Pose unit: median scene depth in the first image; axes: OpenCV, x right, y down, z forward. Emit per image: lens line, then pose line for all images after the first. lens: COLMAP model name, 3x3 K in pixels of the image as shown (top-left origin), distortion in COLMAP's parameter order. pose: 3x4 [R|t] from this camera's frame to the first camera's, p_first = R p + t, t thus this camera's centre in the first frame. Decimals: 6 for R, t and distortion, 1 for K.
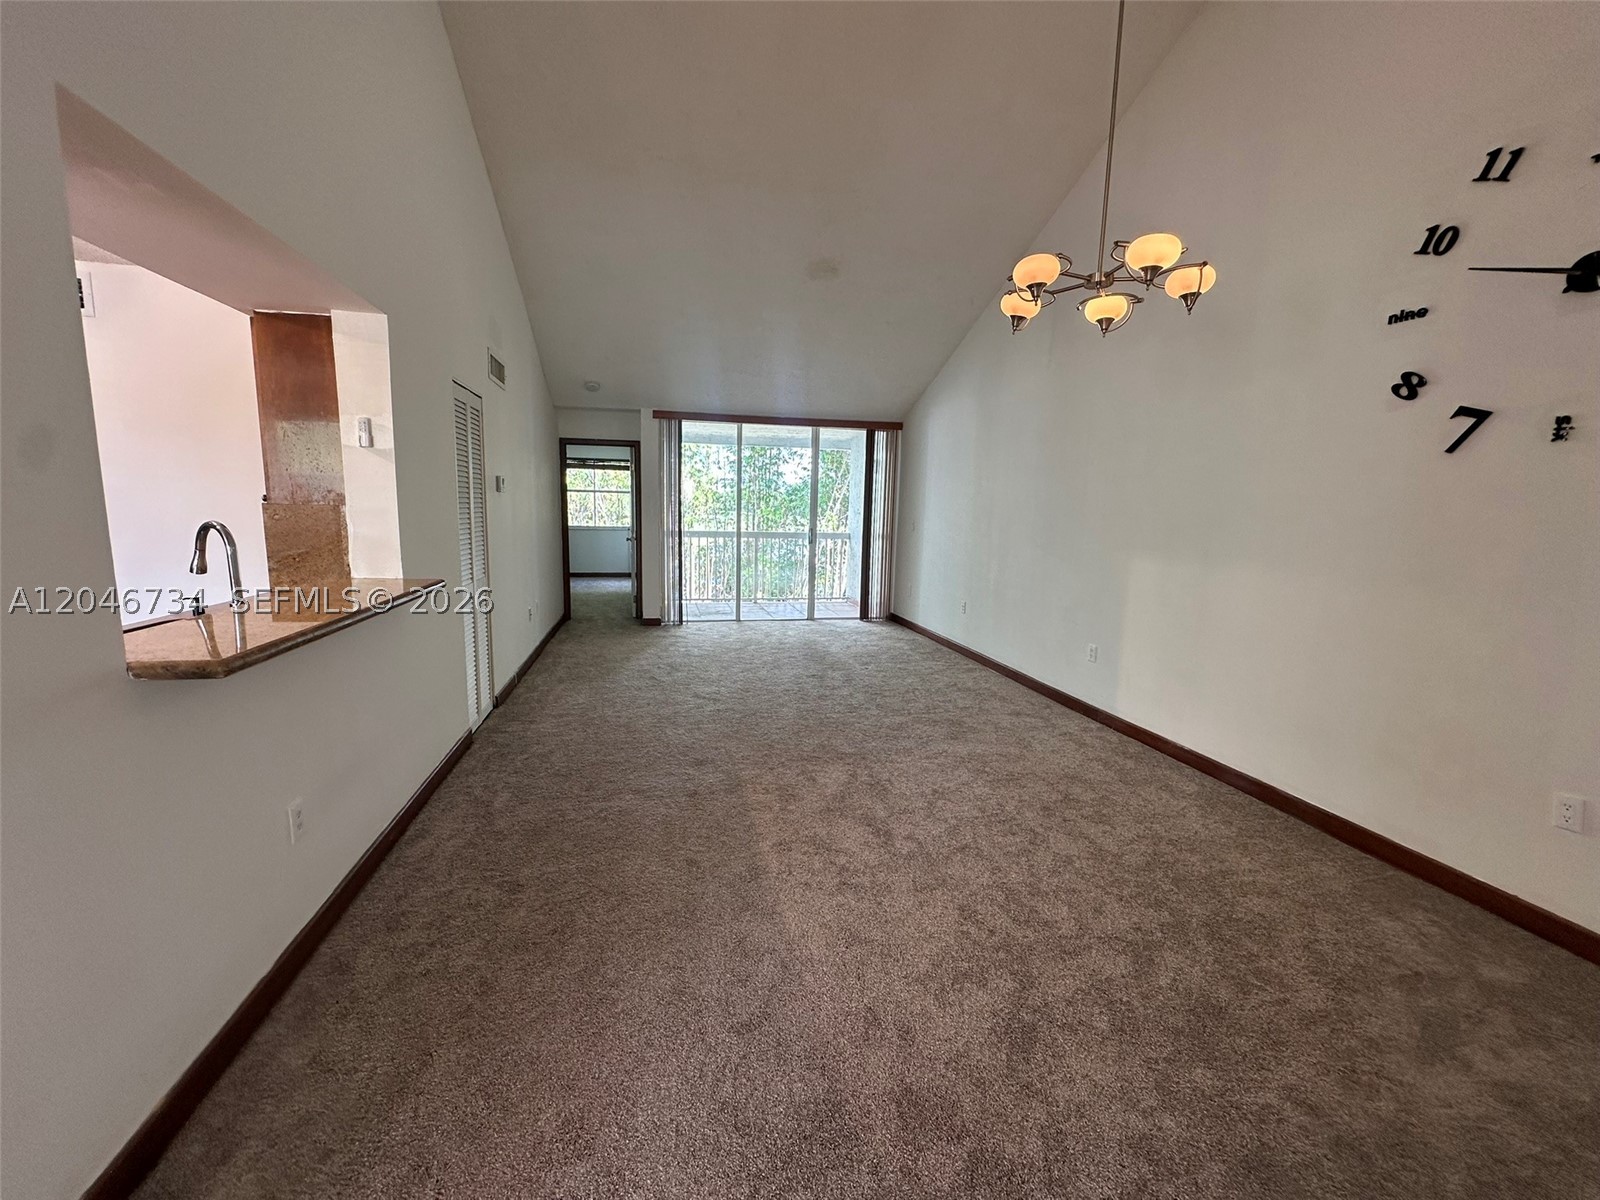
lens RADIAL K [[638.2, 0, 799.0], [0, 638.2, 597.6], [0, 0, 1]] dist [-0.003762, 0.000358]
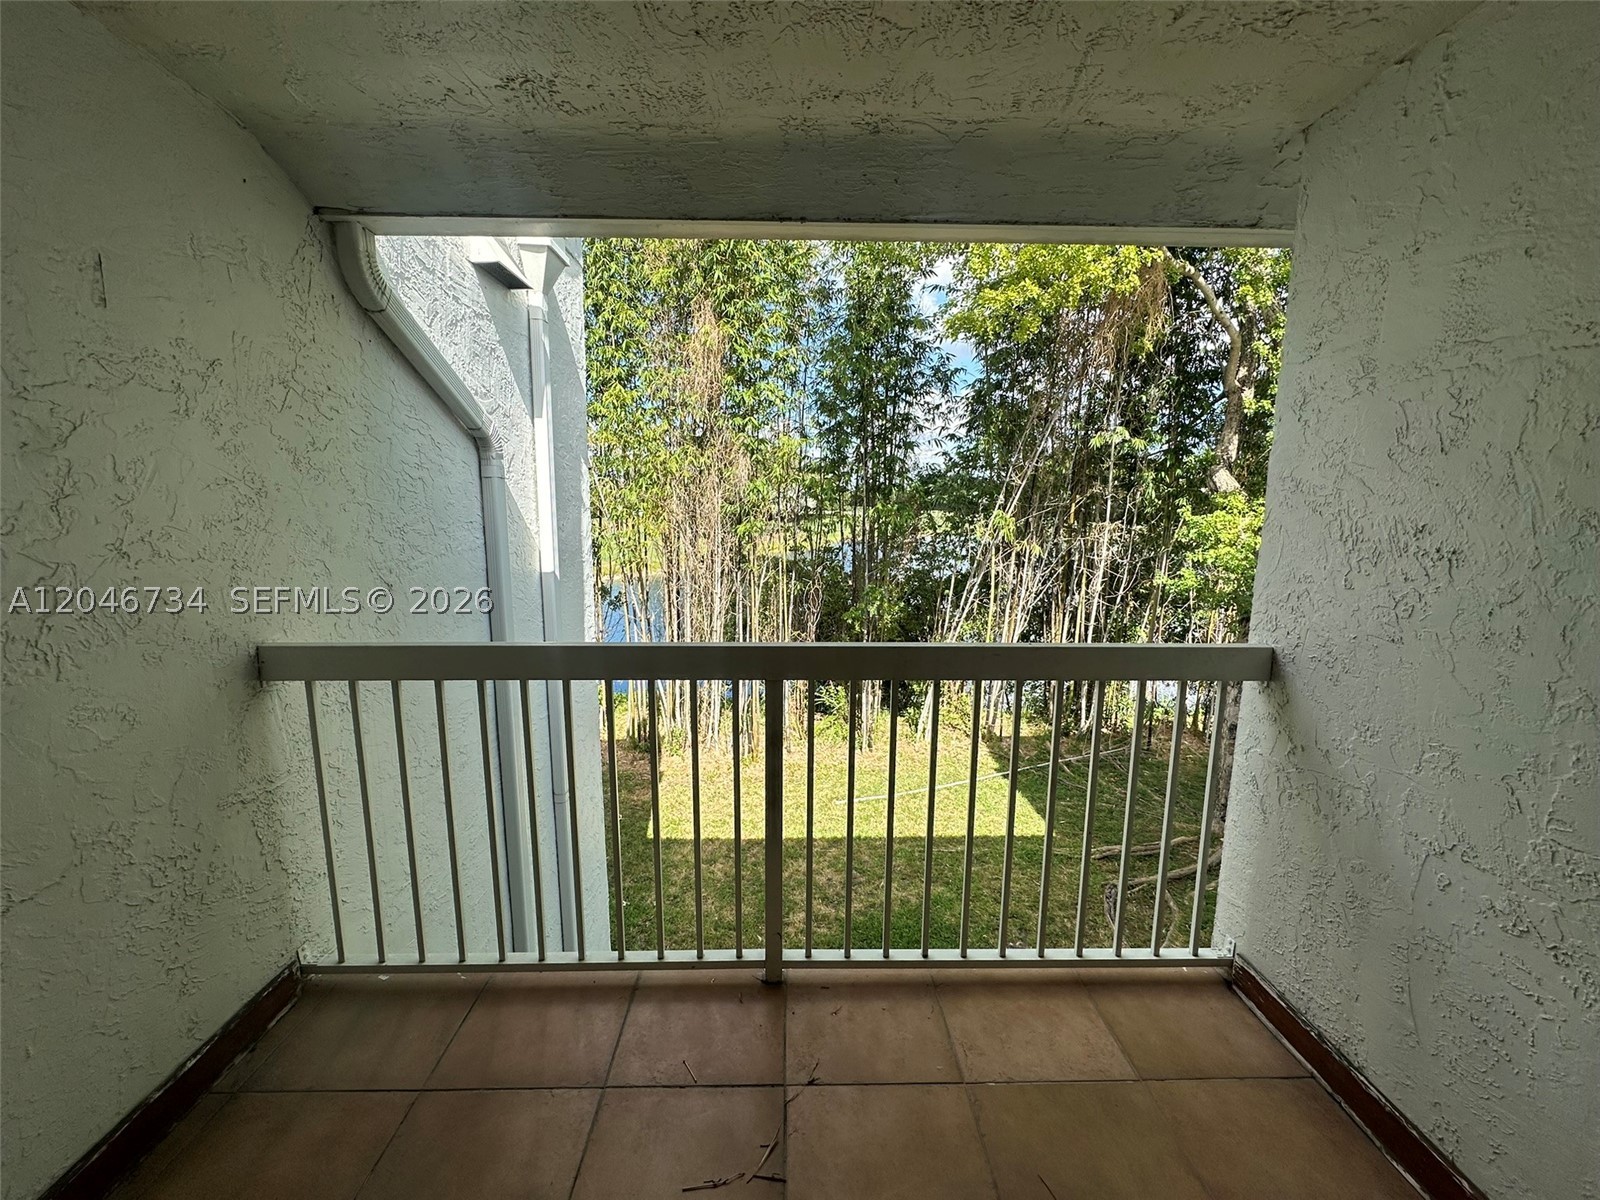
lens RADIAL K [[638.2, 0, 799.0], [0, 638.2, 597.6], [0, 0, 1]] dist [-0.003762, 0.000358]
pose [[0.979806, 0.021157, -0.198829, -0.009708], [-0.018864, 0.999732, 0.013420, -0.061629], [0.199060, -0.009398, 0.979942, 0.405328]]
